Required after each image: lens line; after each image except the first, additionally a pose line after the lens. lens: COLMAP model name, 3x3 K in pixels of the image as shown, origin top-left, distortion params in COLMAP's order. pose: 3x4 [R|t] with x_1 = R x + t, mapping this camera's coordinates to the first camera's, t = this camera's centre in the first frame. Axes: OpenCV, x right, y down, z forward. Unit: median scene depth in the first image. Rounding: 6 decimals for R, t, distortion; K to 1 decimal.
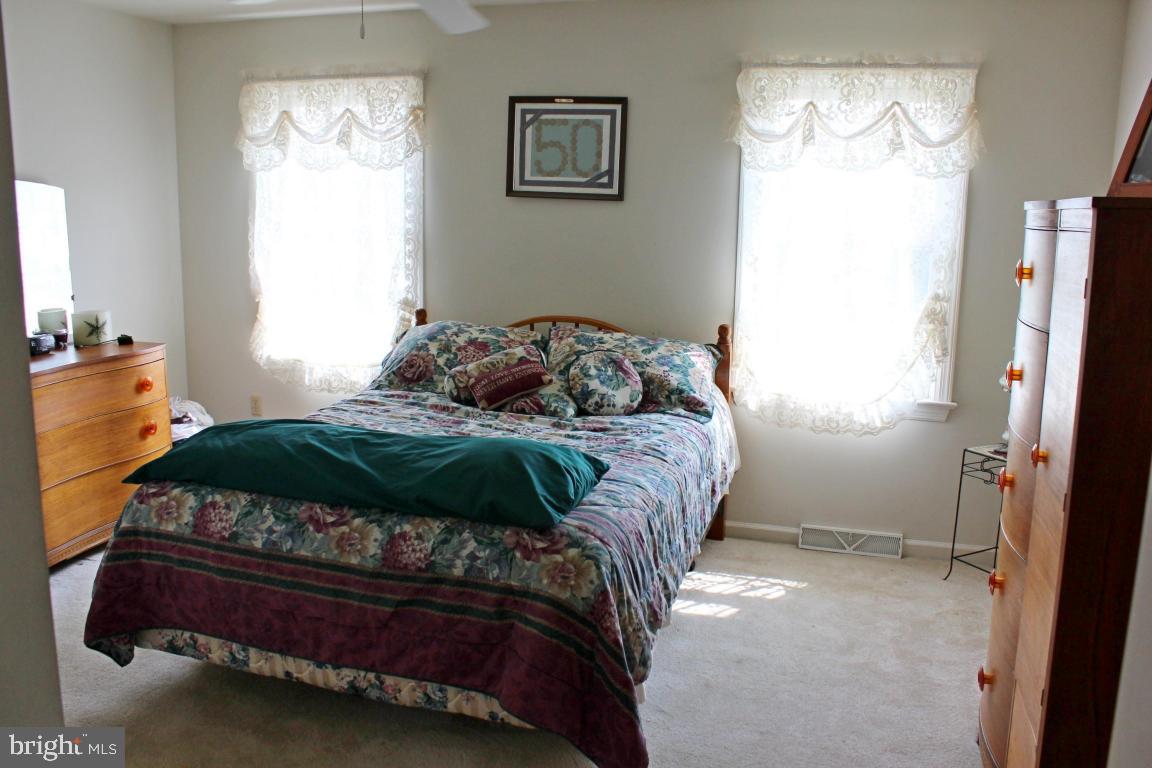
lens RADIAL K [[970.7, 0, 576.0], [0, 970.7, 384.0], [0, 0, 1]] dist [-0.163904, 0.177657]
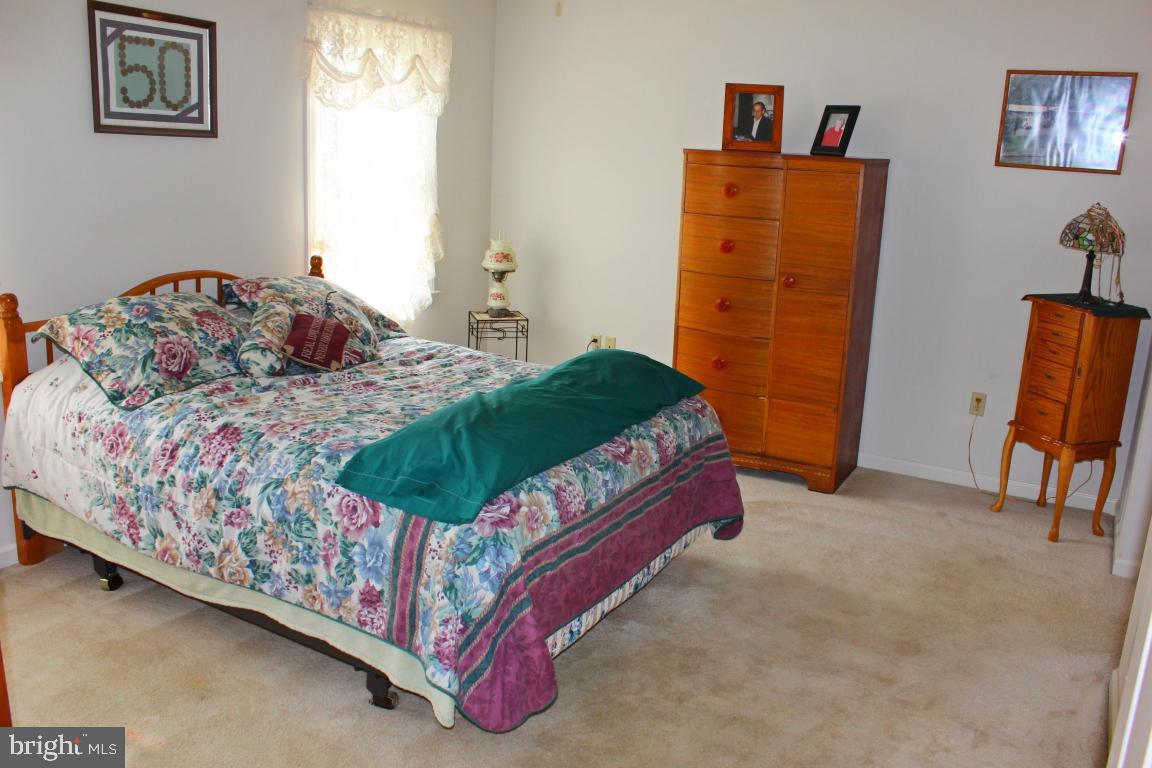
lens RADIAL K [[970.7, 0, 576.0], [0, 970.7, 384.0], [0, 0, 1]] dist [-0.163904, 0.177657]
pose [[0.211228, -0.246421, 0.945864, -0.784197], [0.149297, 0.964478, 0.217930, -0.108343], [-0.965968, 0.095182, 0.240514, 0.475046]]
